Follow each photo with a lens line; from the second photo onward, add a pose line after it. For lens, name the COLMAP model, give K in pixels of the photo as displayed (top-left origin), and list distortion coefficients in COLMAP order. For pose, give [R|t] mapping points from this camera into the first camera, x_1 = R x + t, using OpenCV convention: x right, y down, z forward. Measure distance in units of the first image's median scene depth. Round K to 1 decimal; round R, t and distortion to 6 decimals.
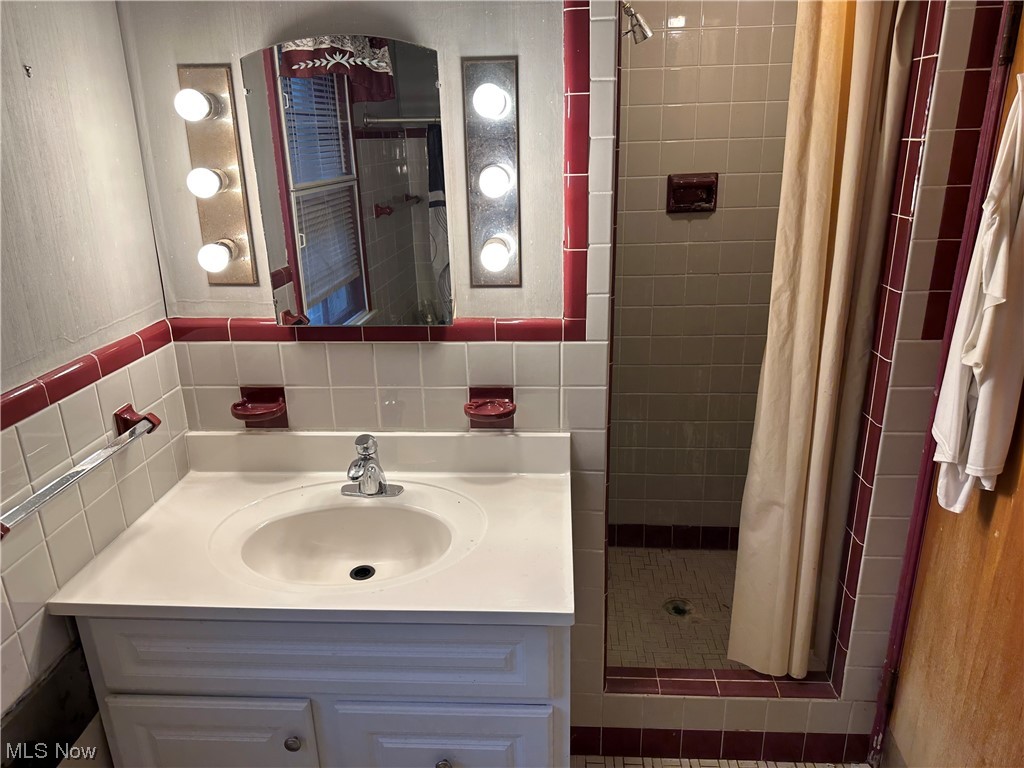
lens RADIAL K [[722.7, 0, 513.2], [0, 722.7, 379.3], [0, 0, 1]] dist [0.191111, -0.248139]
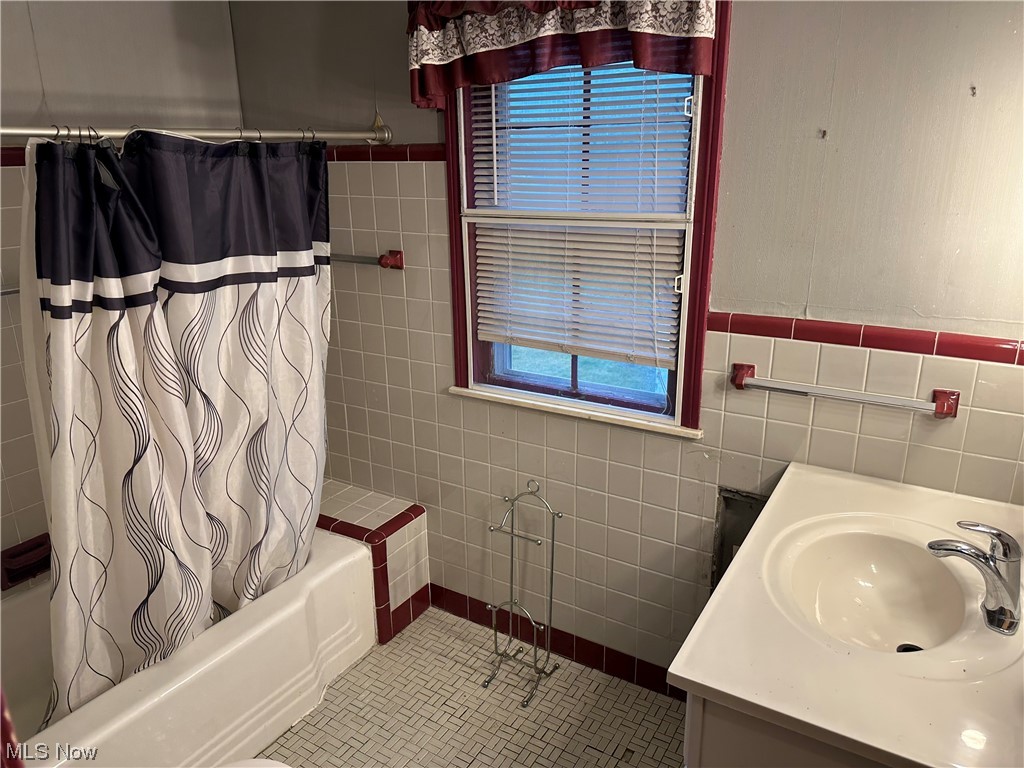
lens RADIAL K [[722.7, 0, 513.2], [0, 722.7, 379.3], [0, 0, 1]] dist [0.191111, -0.248139]
pose [[-0.461362, 0.285868, -0.839896, 0.743896], [-0.261704, 0.860697, 0.436704, -0.308652], [0.847736, 0.421283, -0.322280, 0.848505]]
